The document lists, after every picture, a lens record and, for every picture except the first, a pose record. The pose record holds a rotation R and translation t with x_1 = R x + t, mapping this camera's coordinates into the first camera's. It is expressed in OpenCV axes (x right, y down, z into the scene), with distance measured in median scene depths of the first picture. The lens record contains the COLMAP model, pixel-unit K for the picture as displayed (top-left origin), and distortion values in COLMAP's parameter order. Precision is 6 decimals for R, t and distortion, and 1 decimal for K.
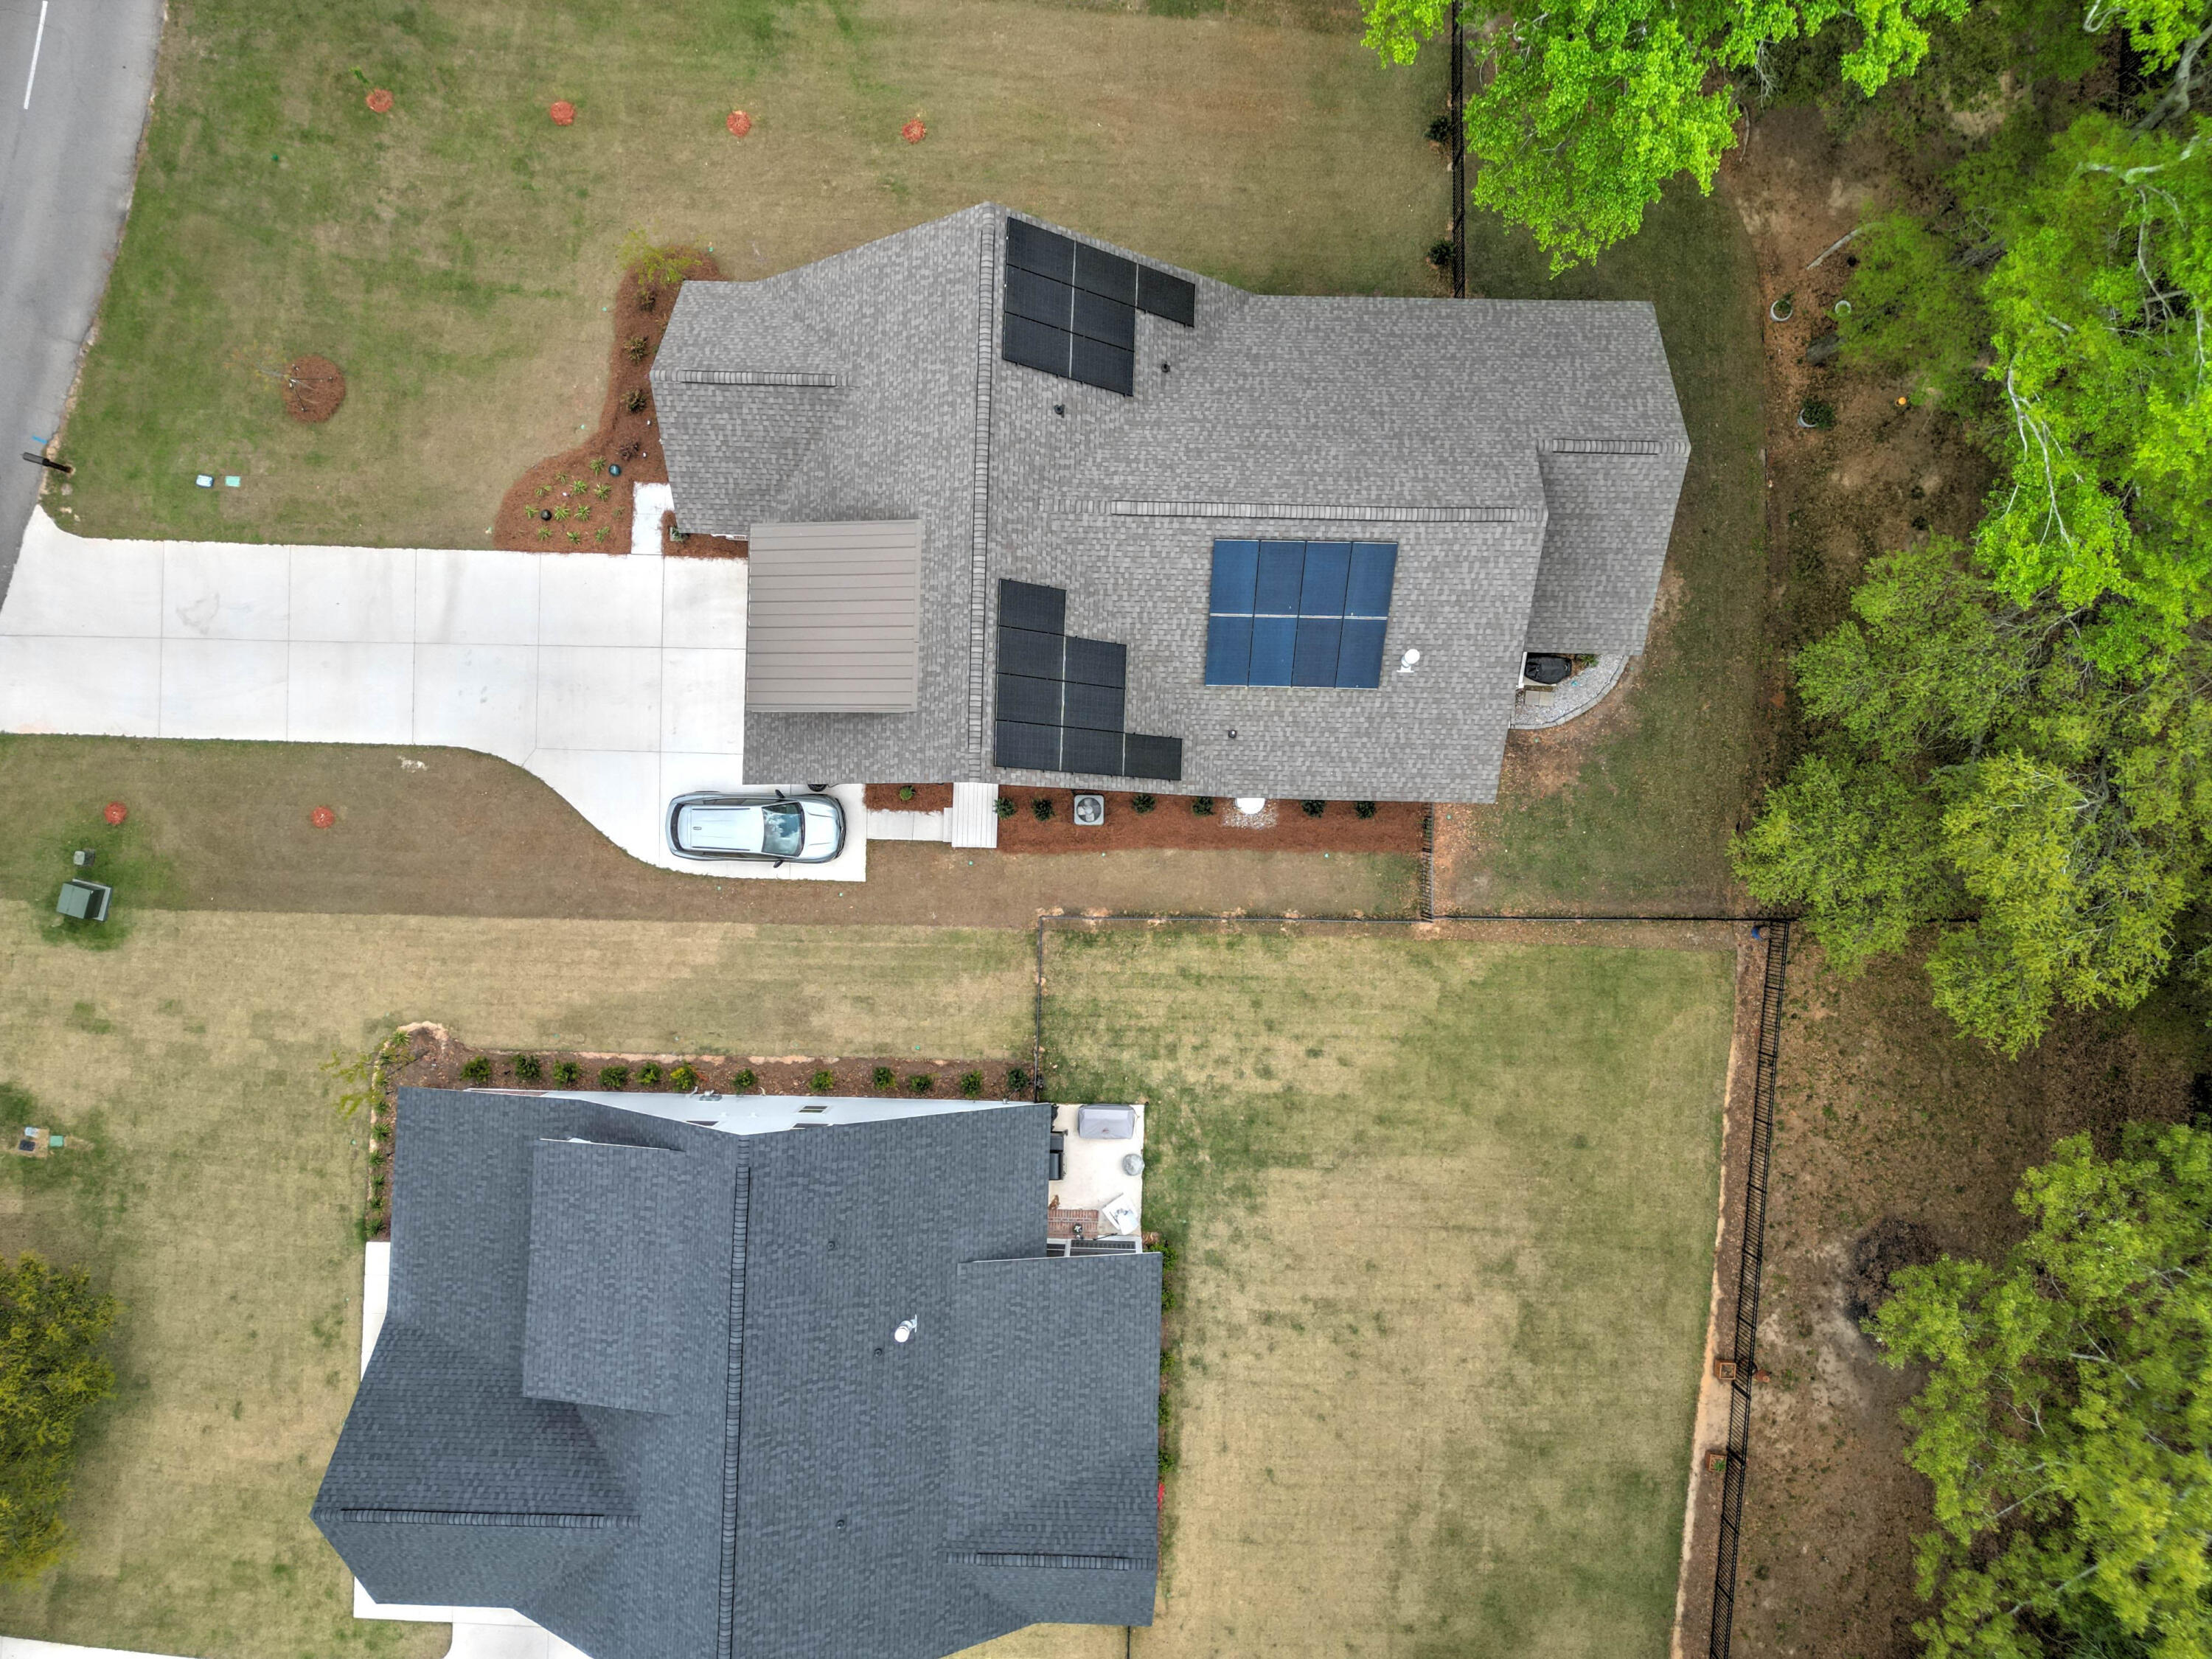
lens RADIAL K [[1553.2, 0, 1106.0], [0, 1553.2, 829.5], [0, 0, 1]] dist [0.080029, -0.071518]
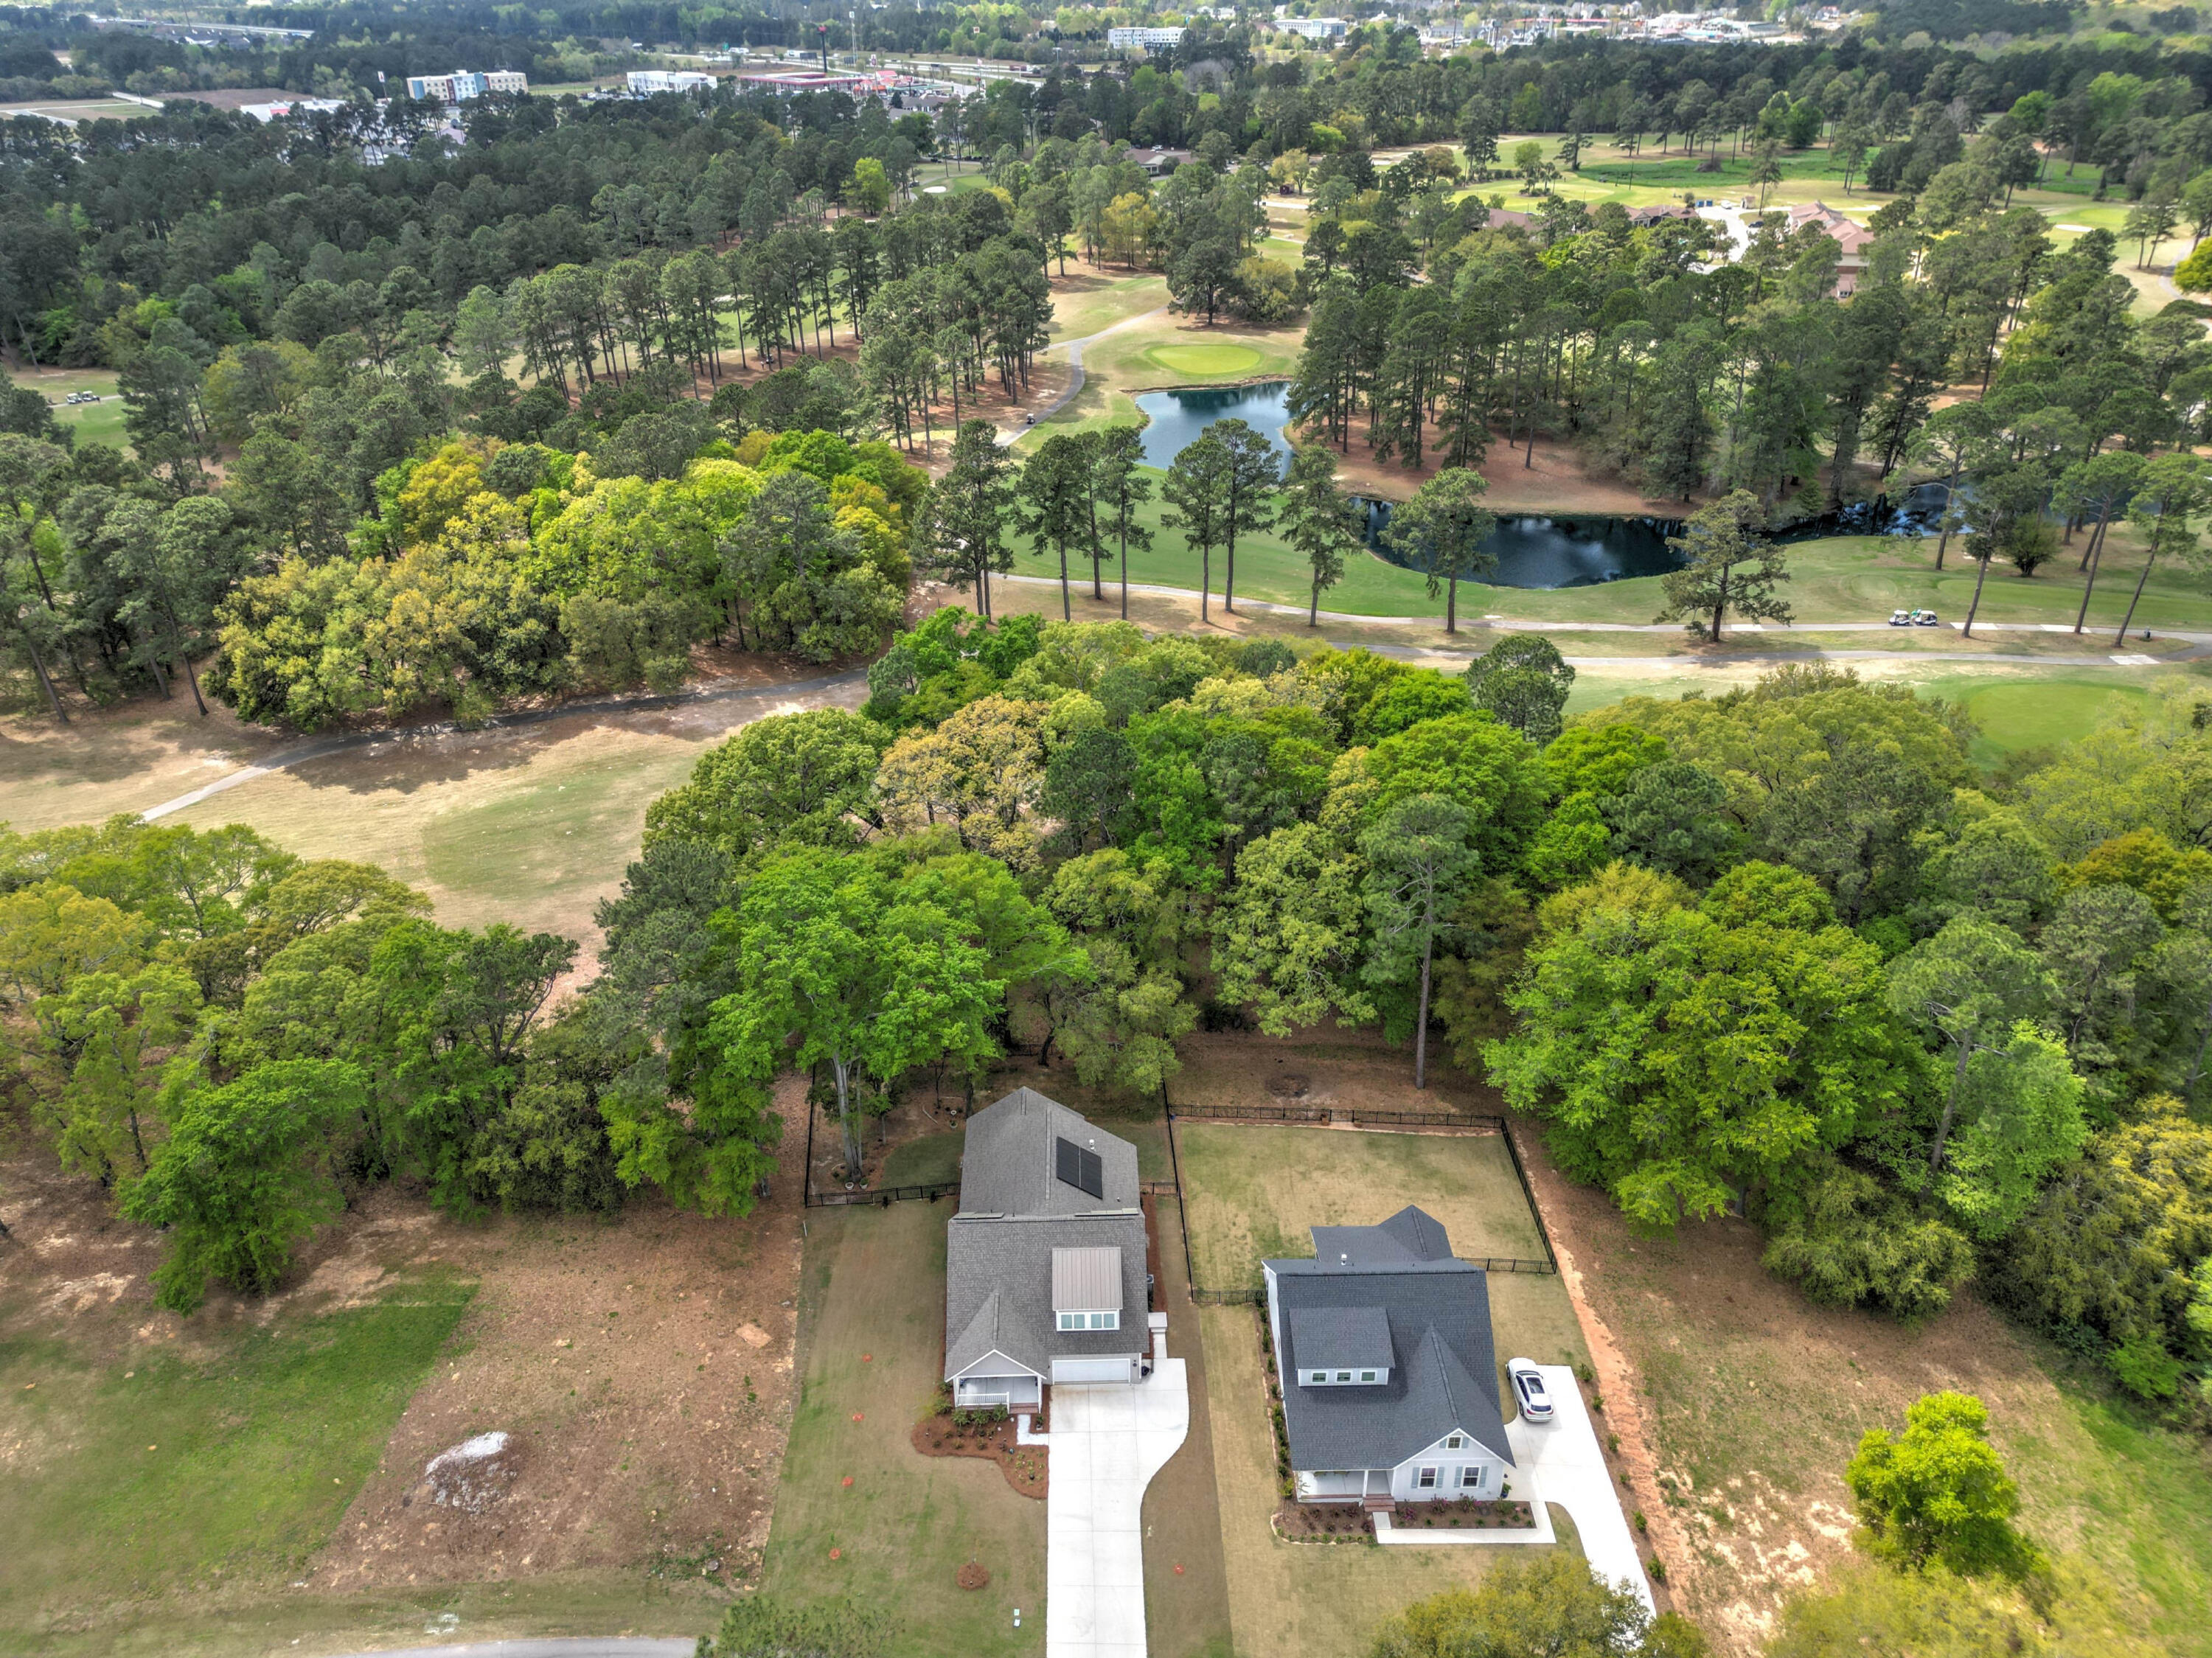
lens RADIAL K [[1553.1, 0, 1106.0], [0, 1553.1, 829.0], [0, 0, 1]] dist [0.080029, -0.071518]
pose [[-0.051408, -0.484896, 0.873060, -1.822624], [0.998670, -0.021502, 0.046861, -0.178679], [-0.003950, 0.874308, 0.485356, -0.845491]]
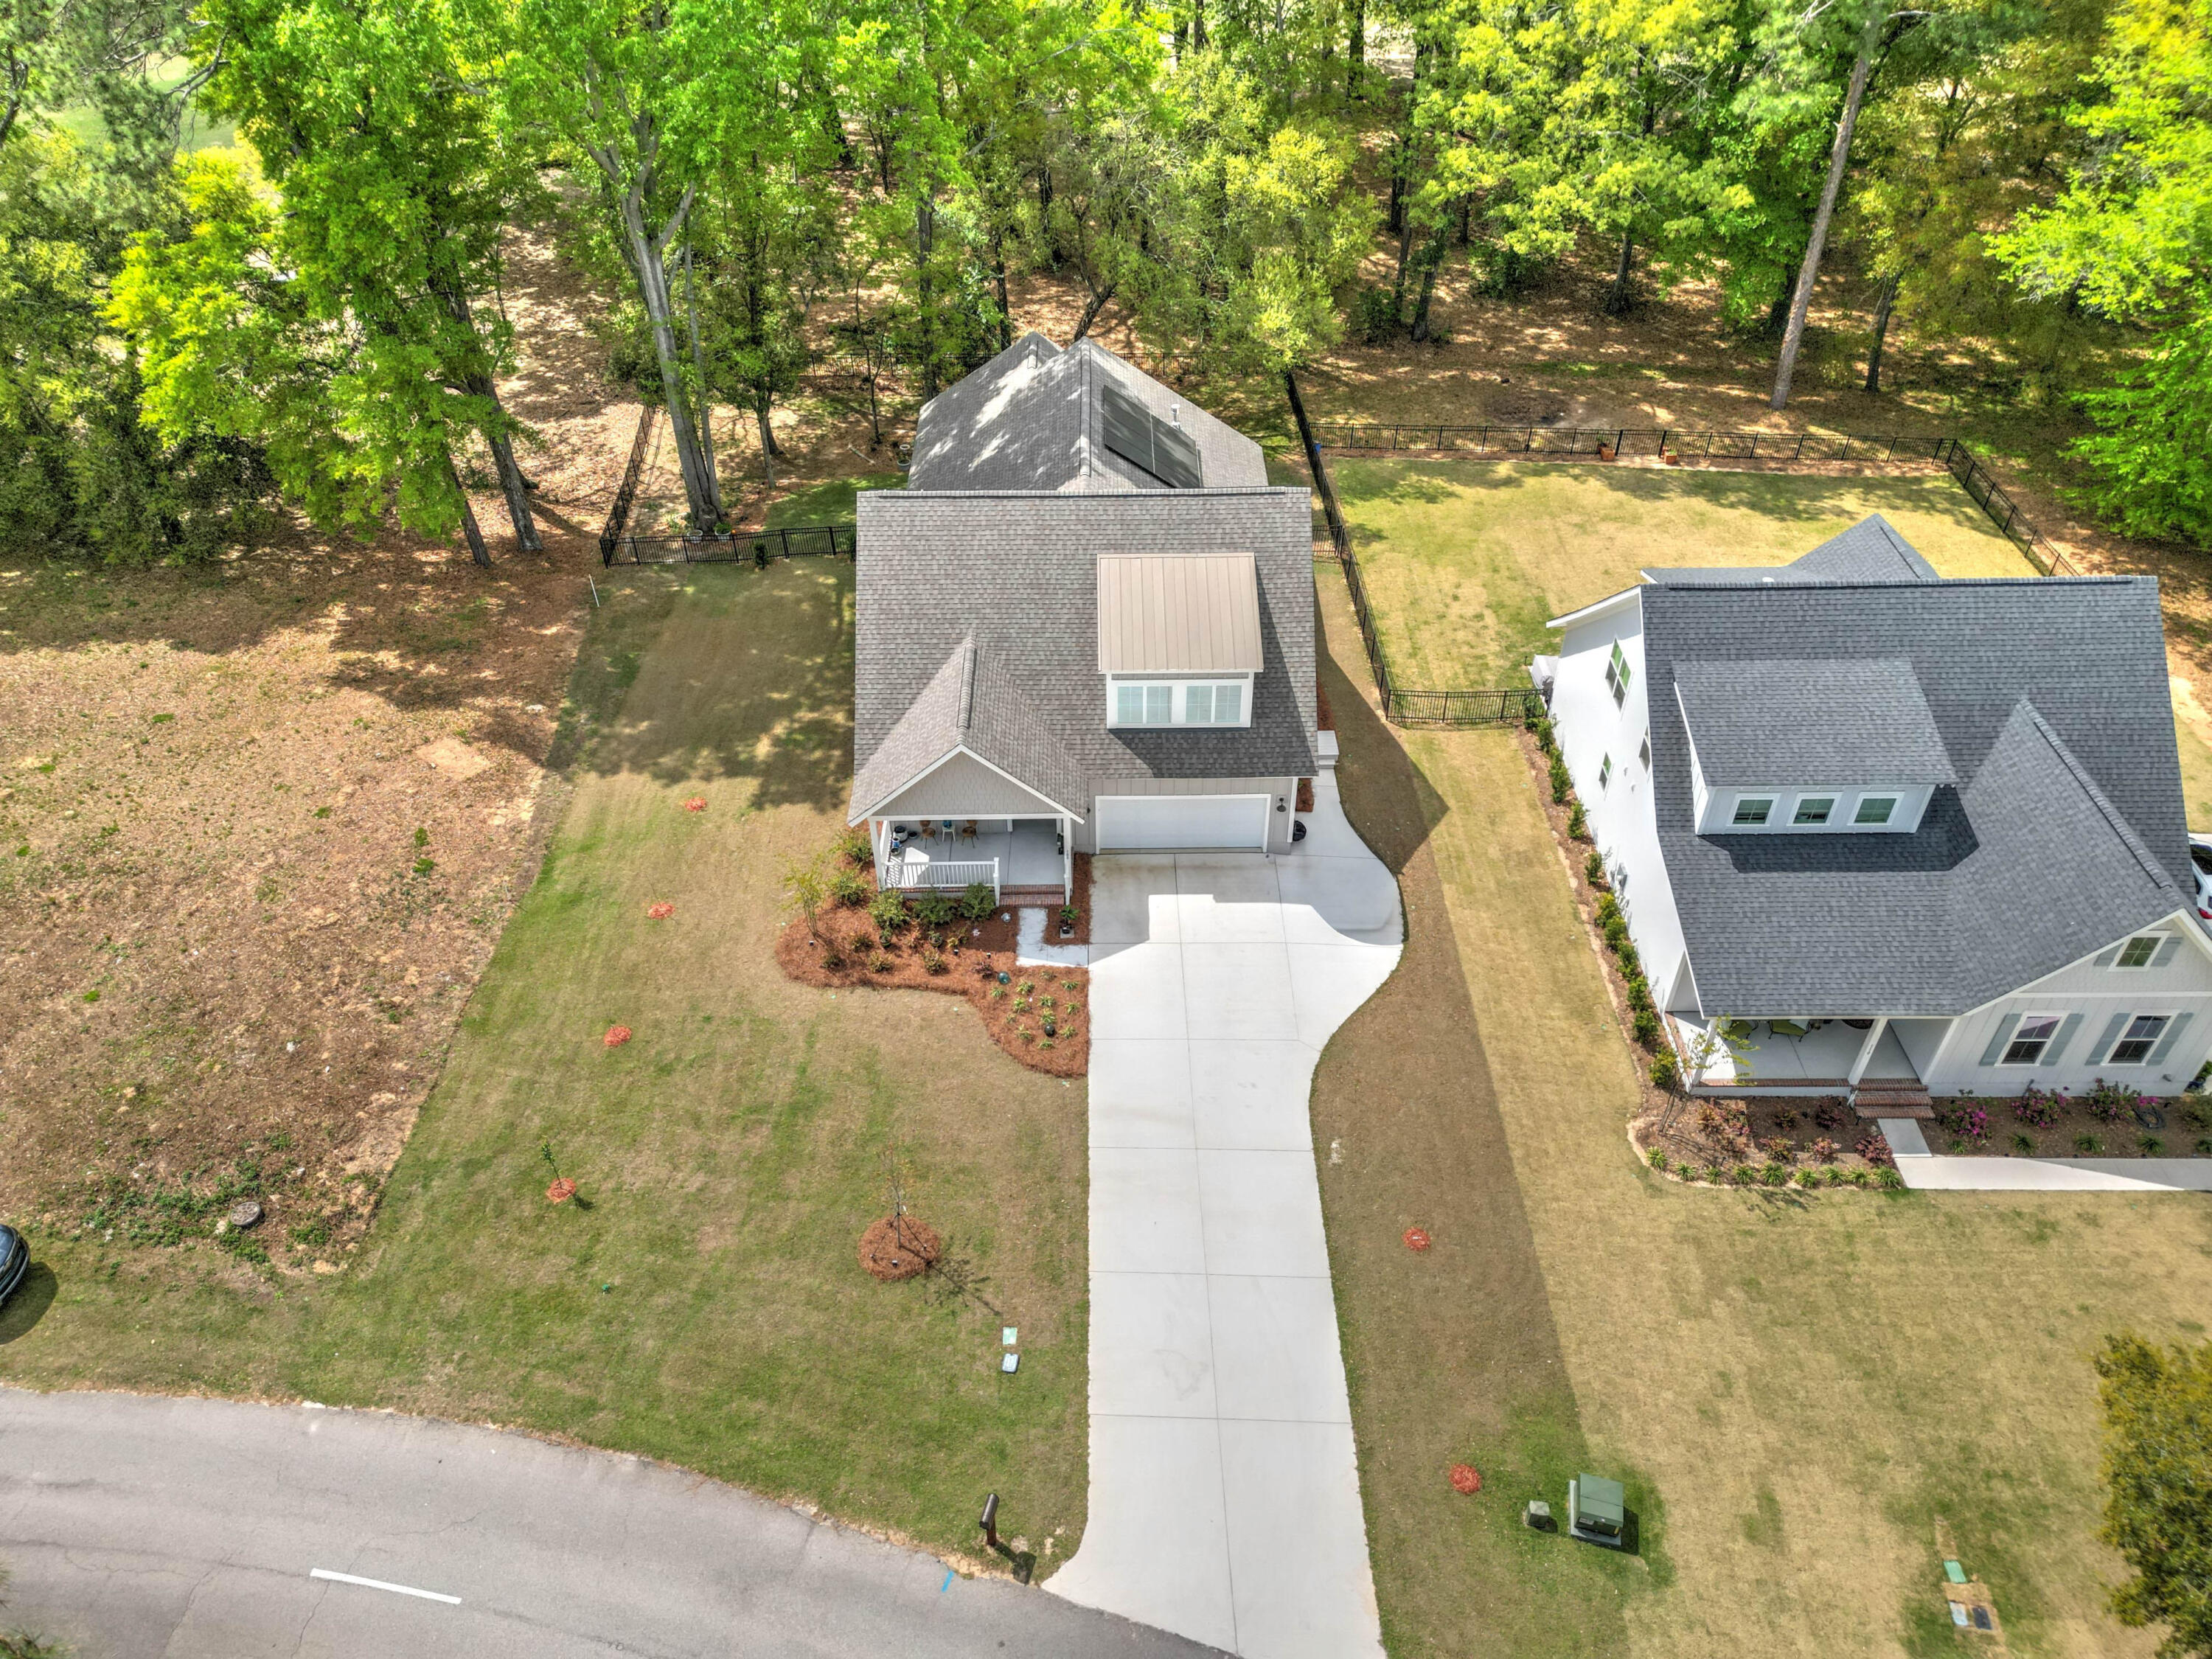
lens RADIAL K [[1553.2, 0, 1106.0], [0, 1553.2, 829.5], [0, 0, 1]] dist [0.080029, -0.071518]
pose [[-0.033781, -0.644973, 0.763459, -0.978606], [0.999422, -0.018887, 0.028267, -0.189116], [-0.003812, 0.763972, 0.645238, 0.311091]]
